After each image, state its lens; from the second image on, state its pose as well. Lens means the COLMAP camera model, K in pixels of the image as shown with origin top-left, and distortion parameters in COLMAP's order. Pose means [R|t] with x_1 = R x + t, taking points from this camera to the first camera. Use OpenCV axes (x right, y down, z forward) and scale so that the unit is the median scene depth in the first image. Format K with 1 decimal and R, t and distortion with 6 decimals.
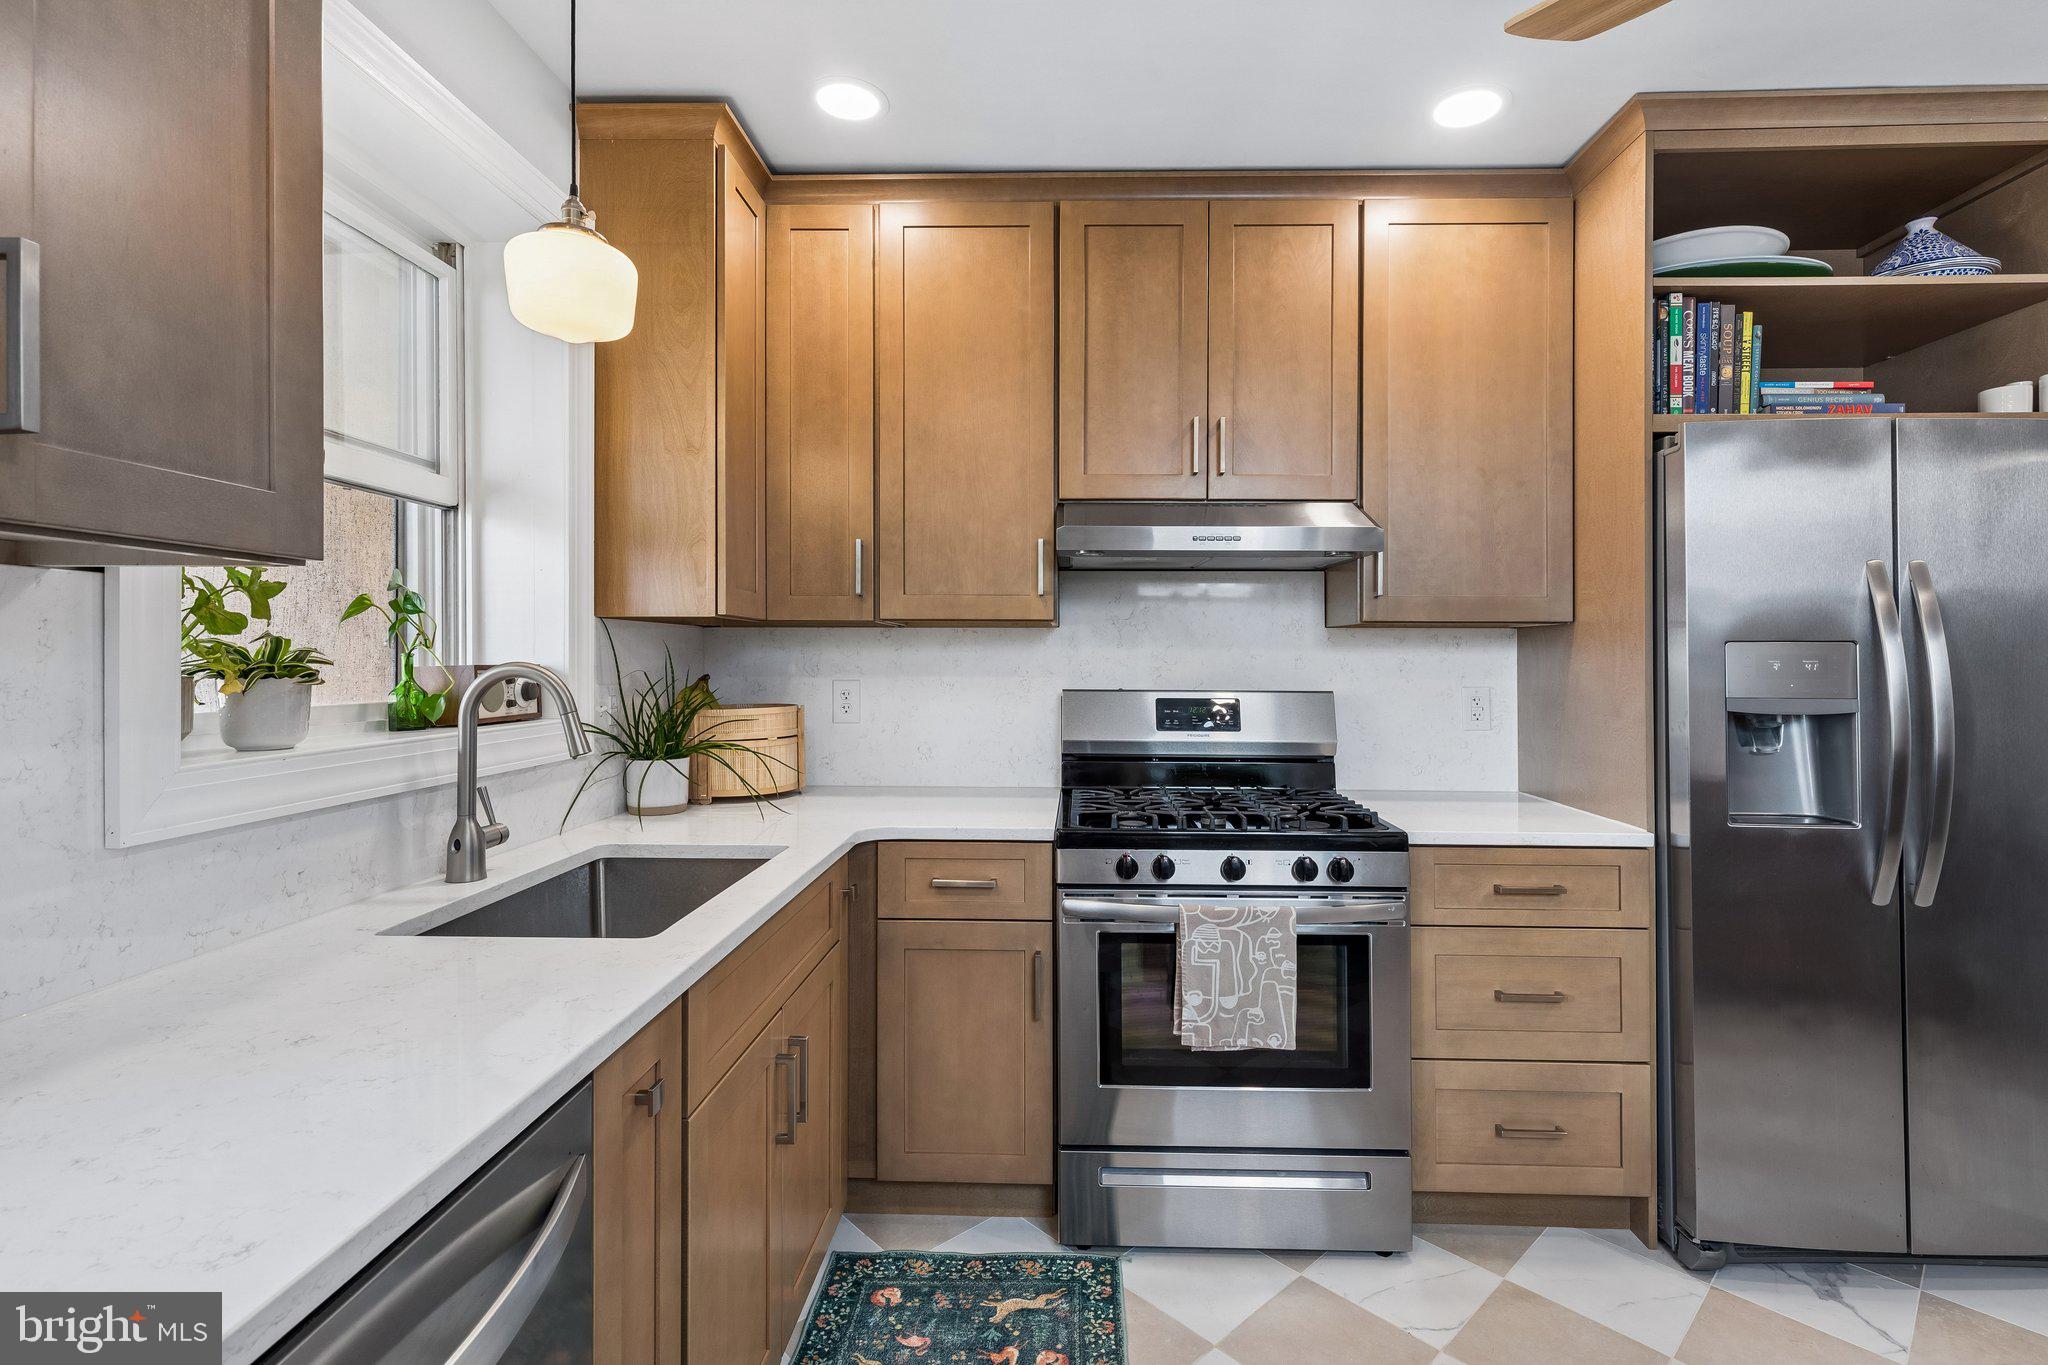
lens RADIAL K [[934.0, 0, 1032.1], [0, 934.0, 655.9], [0, 0, 1]] dist [0.003525, -0.000004]
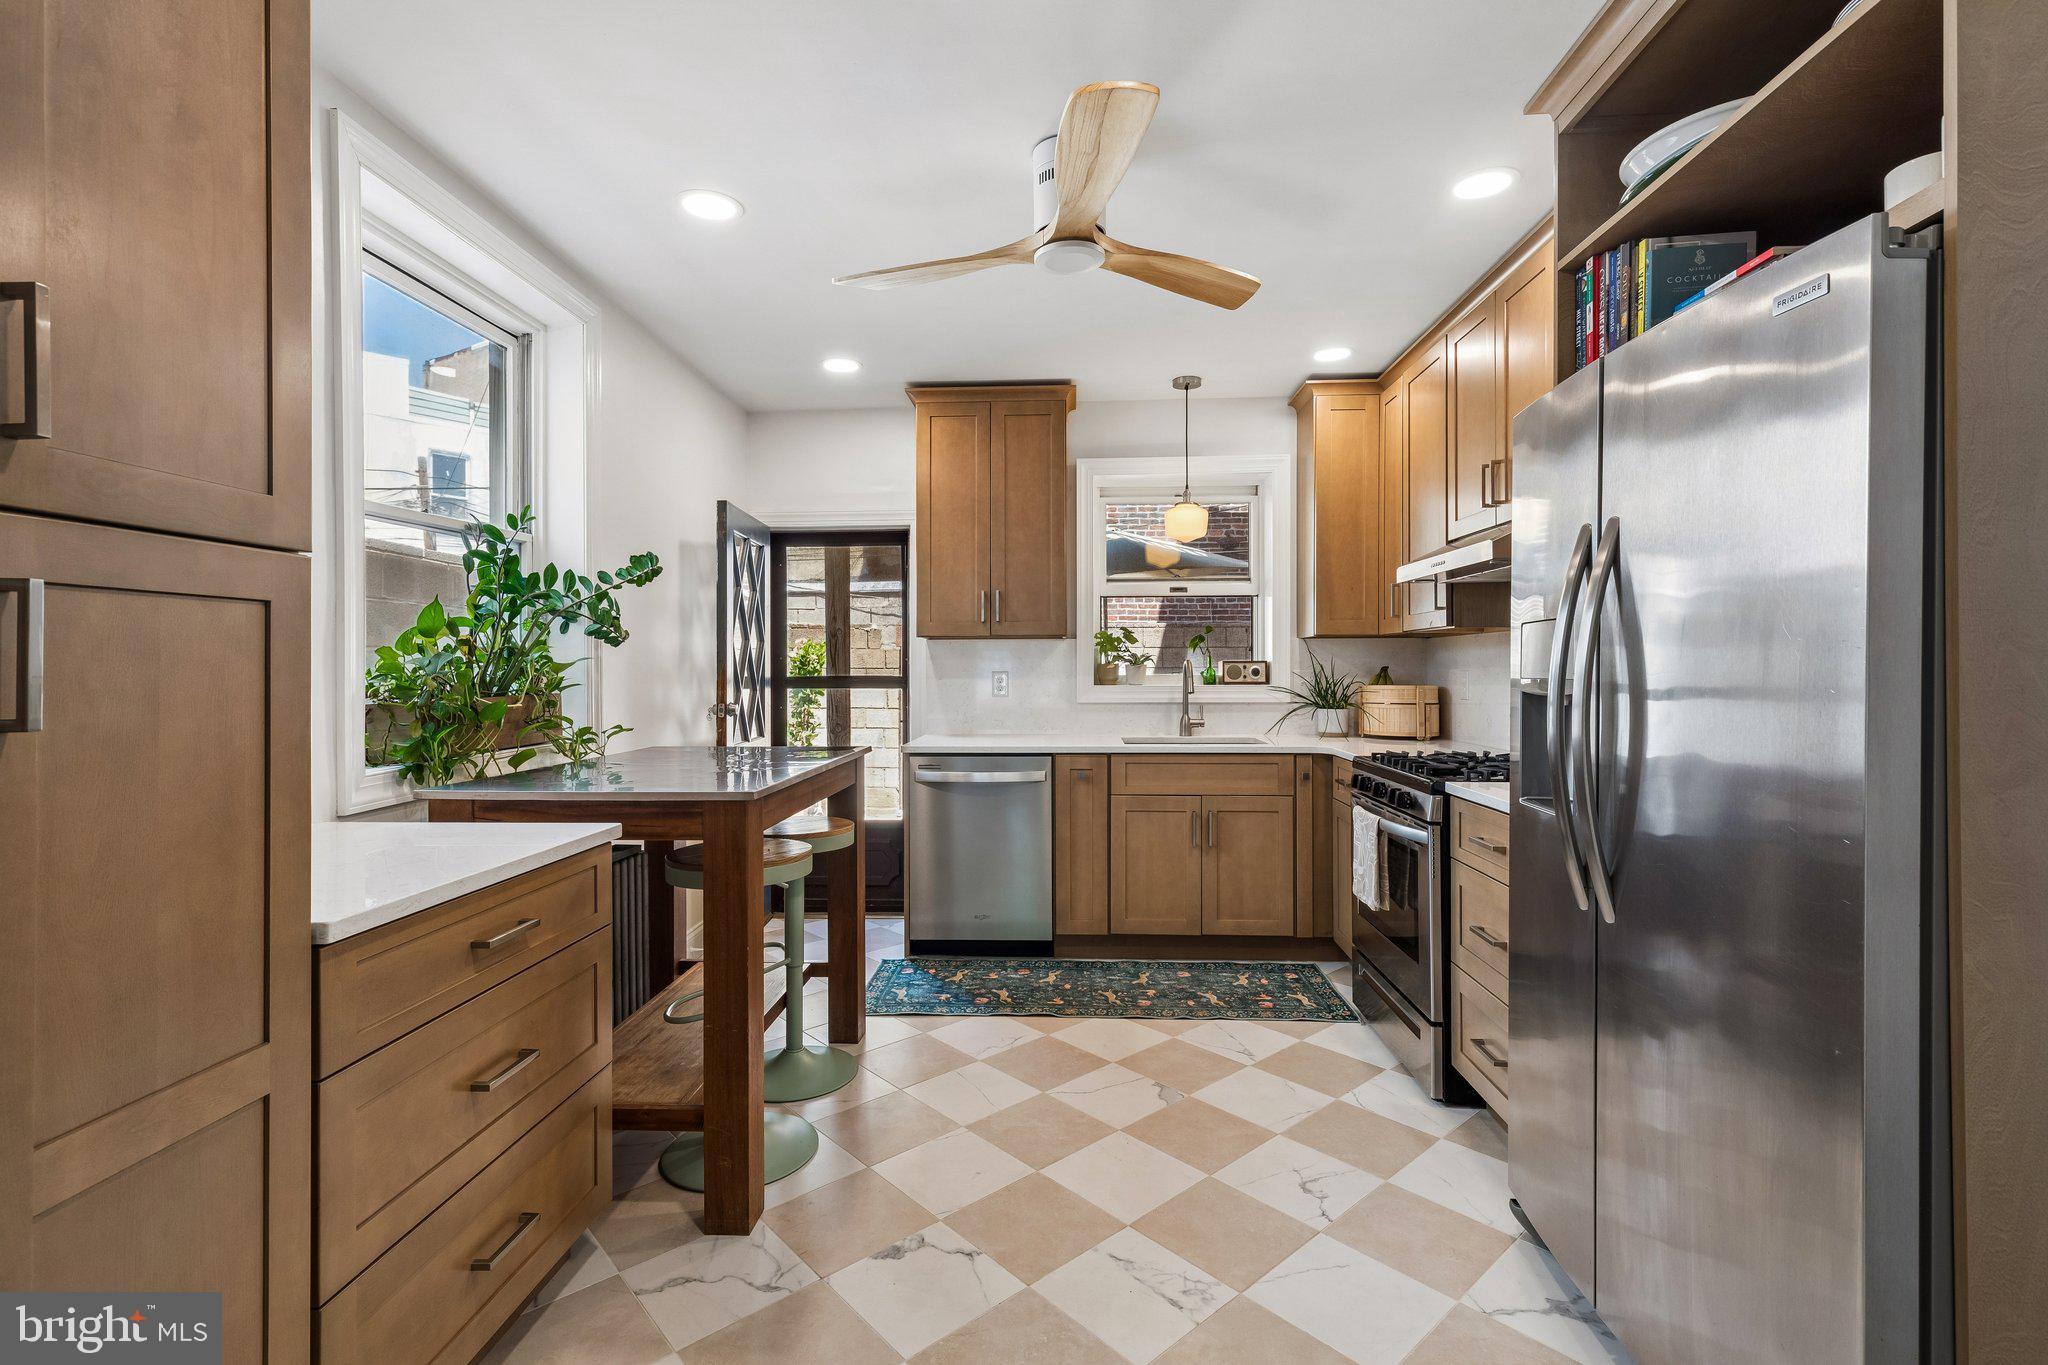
lens RADIAL K [[922.4, 0, 1032.6], [0, 922.4, 675.1], [0, 0, 1]] dist [0.003456, -0.000221]
pose [[-0.022804, 0.002920, -0.999736, 1.685219], [0.004853, 0.999984, 0.002810, 0.033777], [0.999728, -0.004788, -0.022818, 0.460597]]
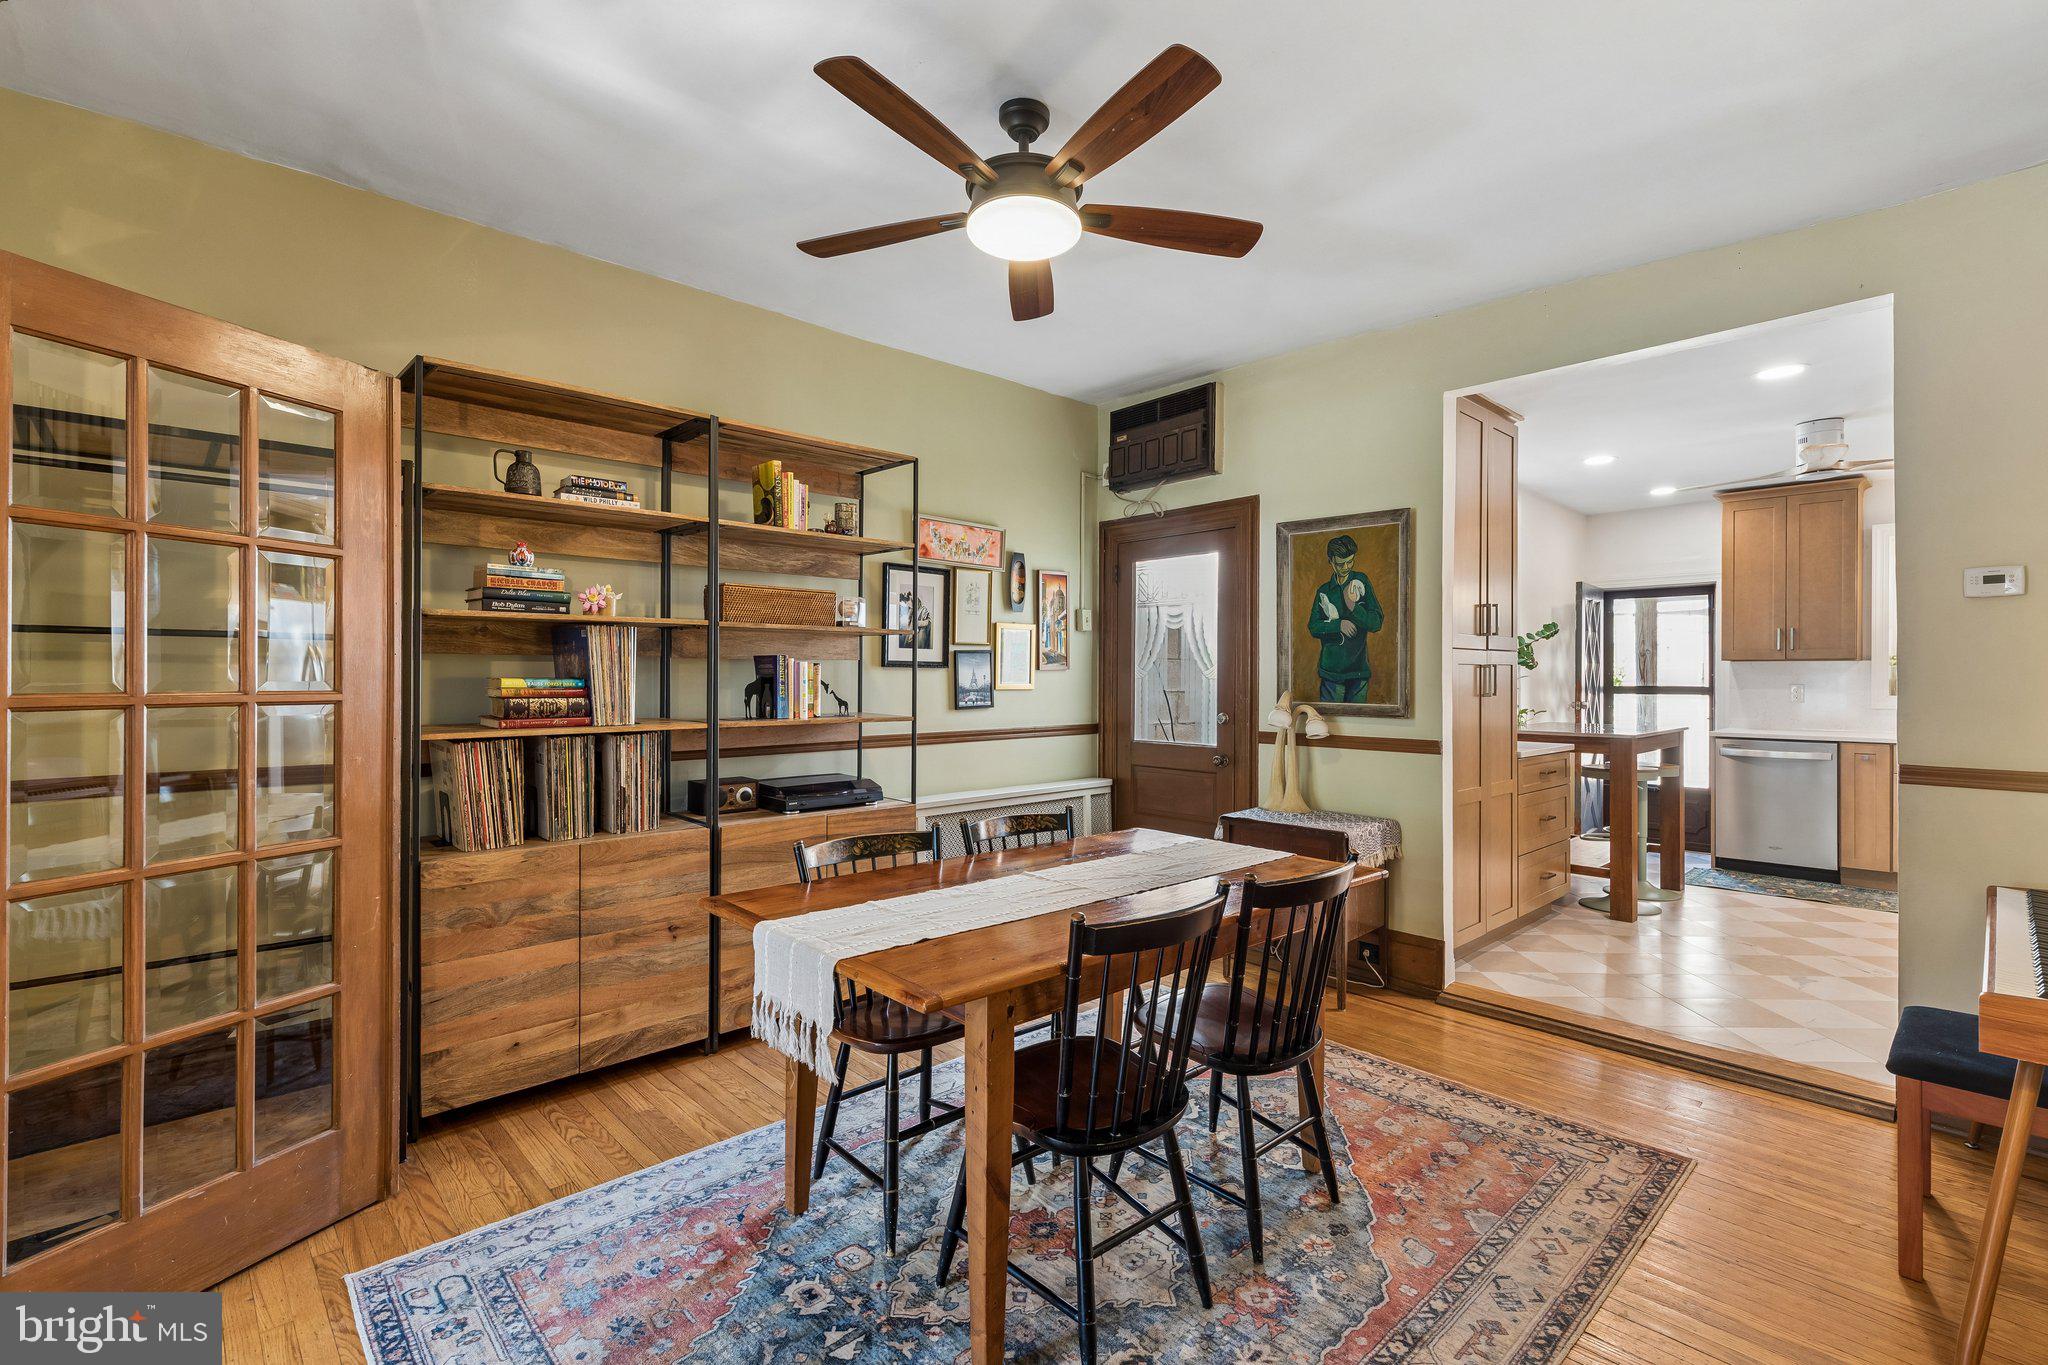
lens RADIAL K [[922.4, 0, 1032.6], [0, 922.4, 675.1], [0, 0, 1]] dist [0.003456, -0.000221]
pose [[-0.708321, -0.006215, -0.705863, 3.422057], [-0.002072, 0.999975, -0.006726, 0.027704], [0.705887, -0.003301, -0.708316, 0.713572]]
